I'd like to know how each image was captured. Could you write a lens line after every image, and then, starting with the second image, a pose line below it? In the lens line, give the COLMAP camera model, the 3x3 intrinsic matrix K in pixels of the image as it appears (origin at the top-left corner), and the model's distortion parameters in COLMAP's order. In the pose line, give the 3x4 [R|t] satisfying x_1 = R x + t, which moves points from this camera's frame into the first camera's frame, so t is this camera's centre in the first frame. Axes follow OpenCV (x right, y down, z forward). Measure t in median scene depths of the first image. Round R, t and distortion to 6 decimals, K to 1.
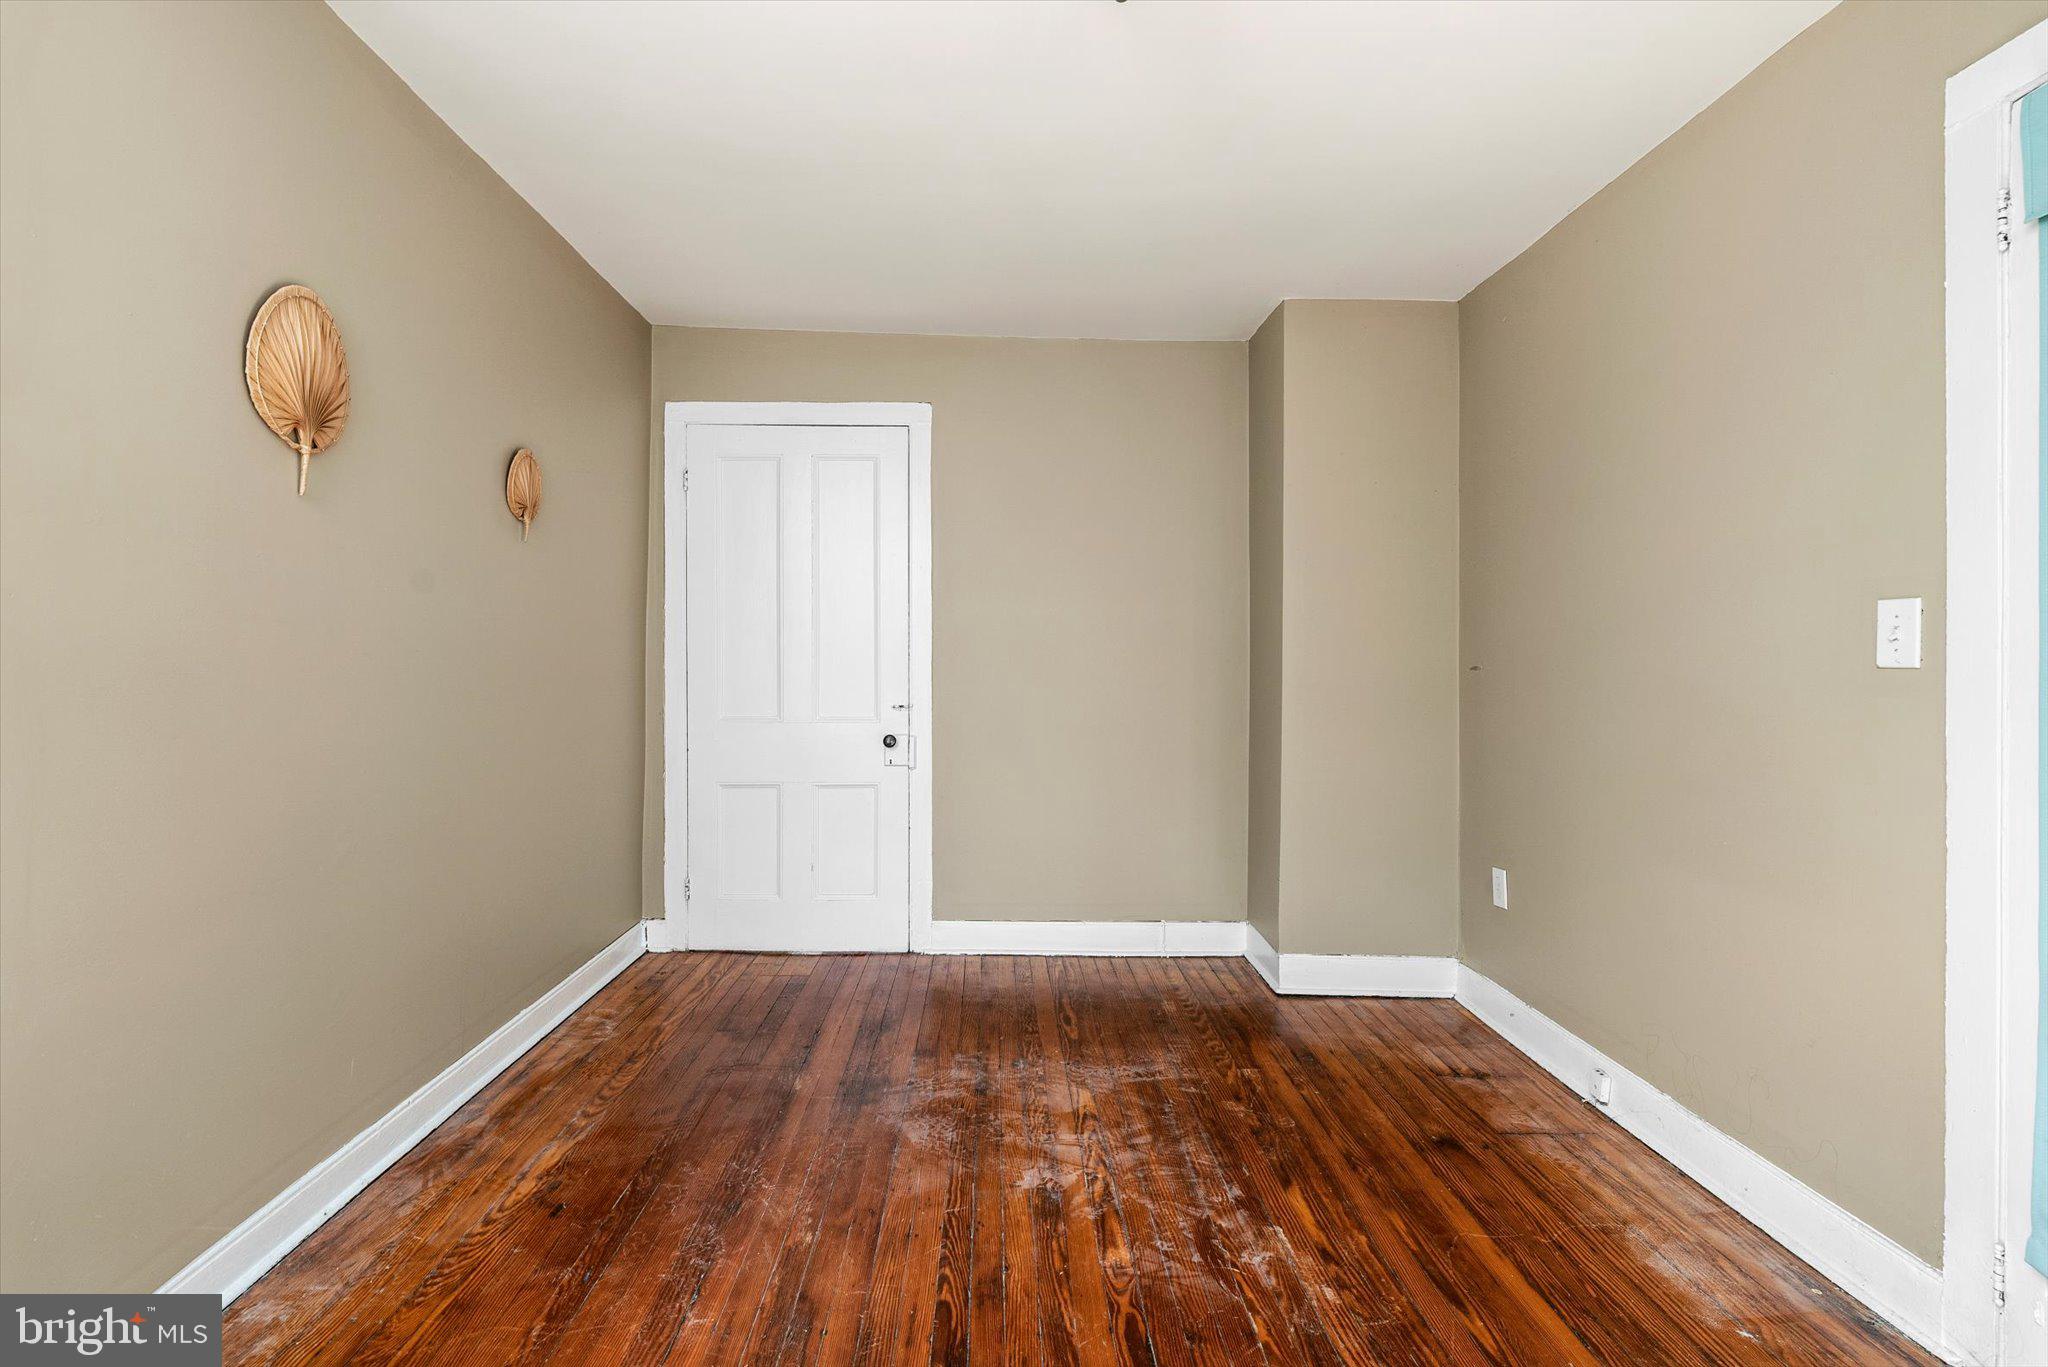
lens RADIAL K [[1004.5, 0, 1025.7], [0, 1004.5, 675.7], [0, 0, 1]] dist [-0.002414, -0.000288]
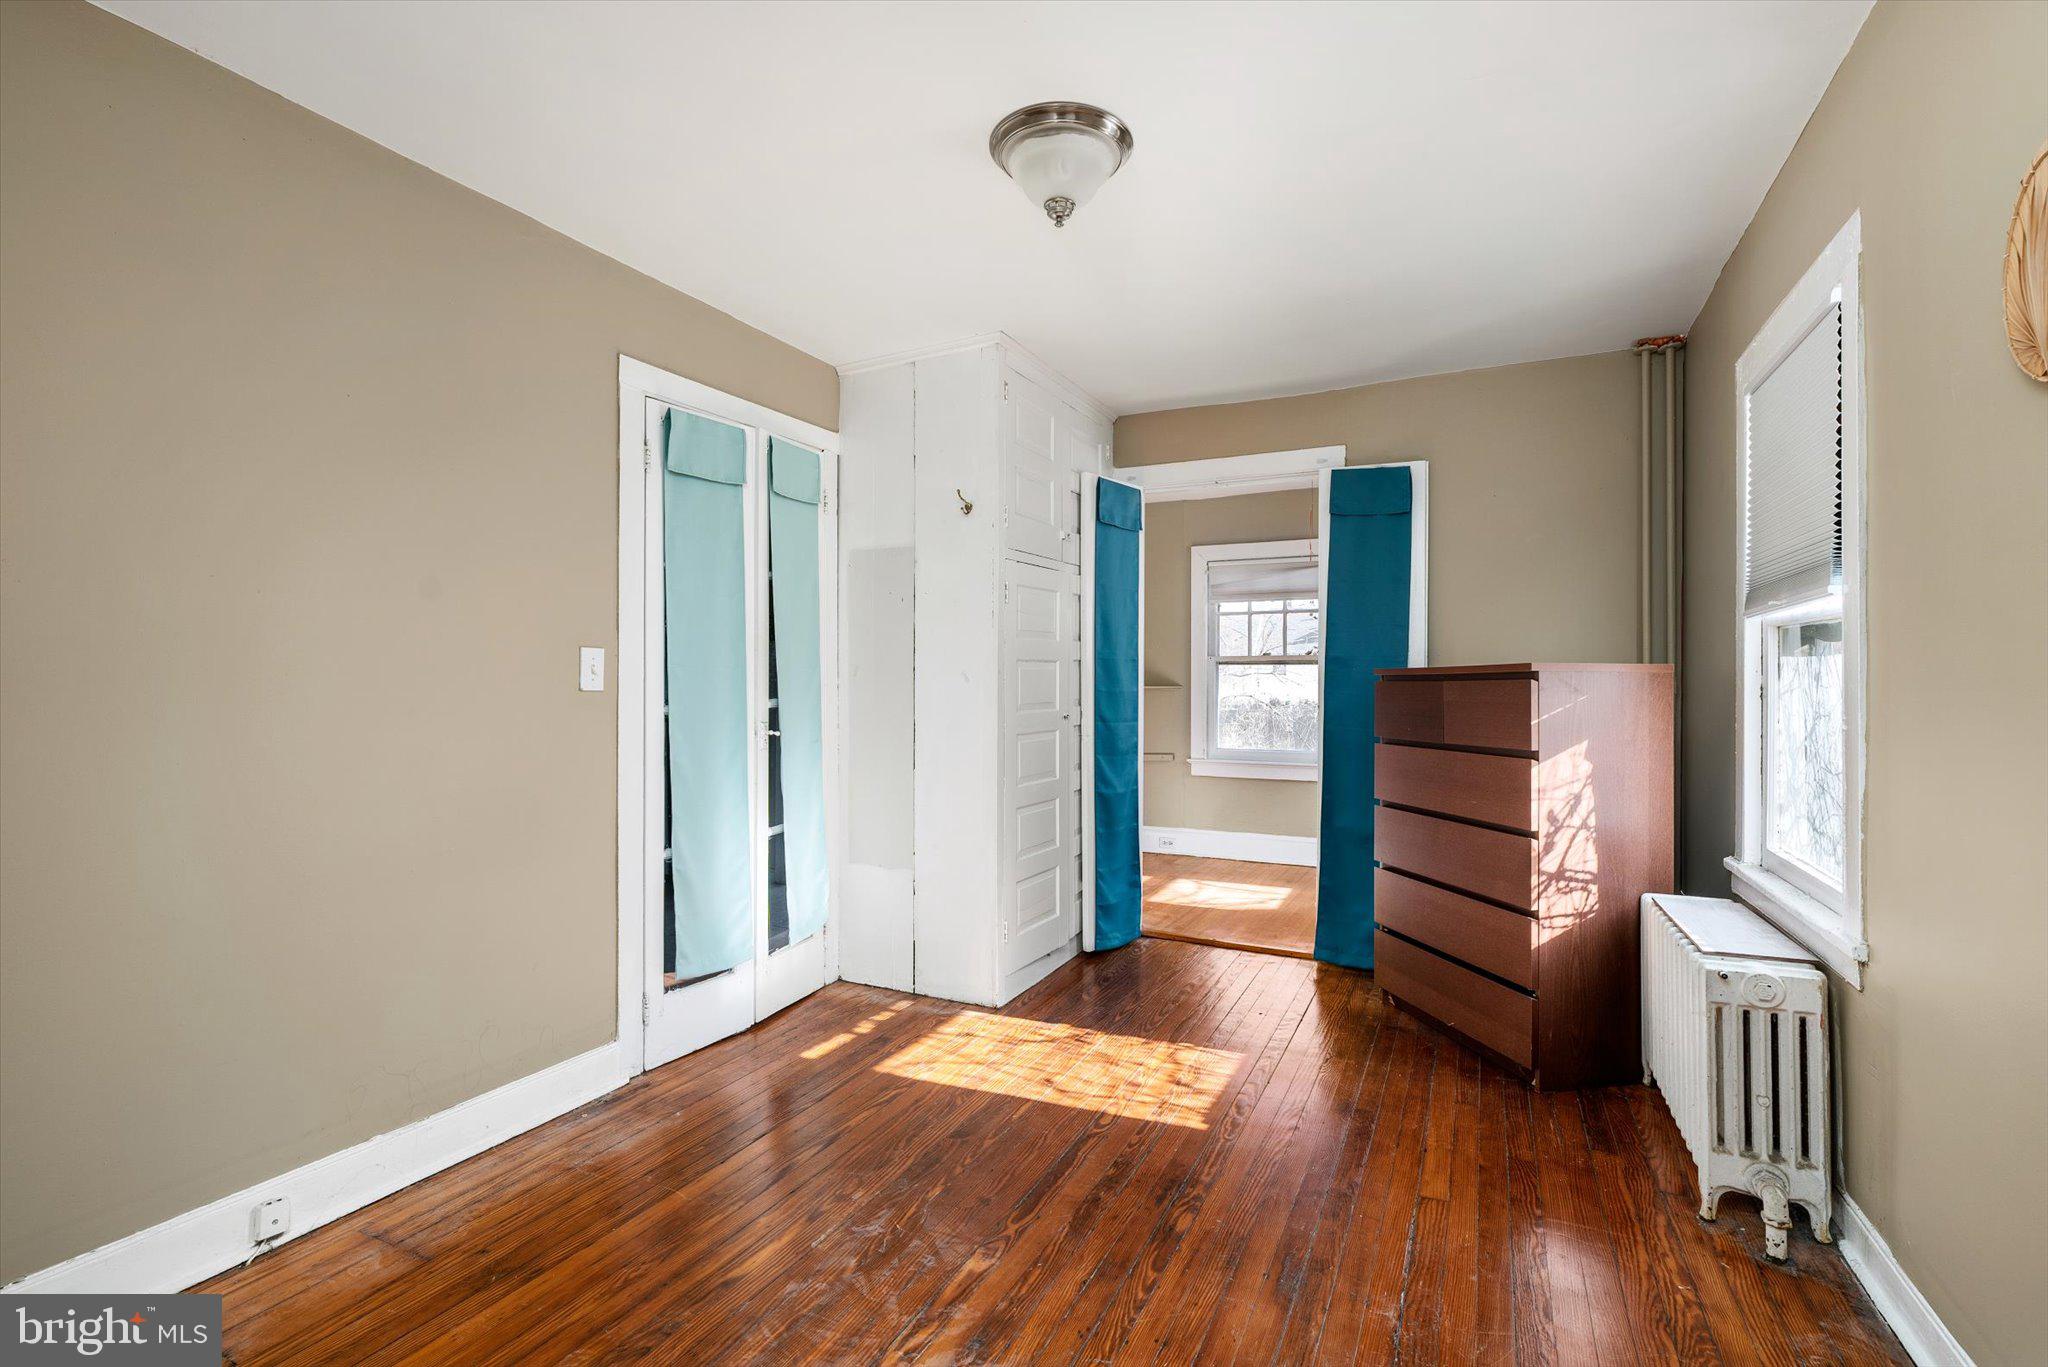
lens RADIAL K [[934.0, 0, 1024.0], [0, 934.0, 683.5], [0, 0, 1]] dist [0.000310, 0.000312]
pose [[-0.888288, -0.005690, 0.459251, -0.396162], [-0.002428, 0.999967, 0.007694, -0.030647], [-0.459280, 0.005719, -0.888273, 1.856236]]
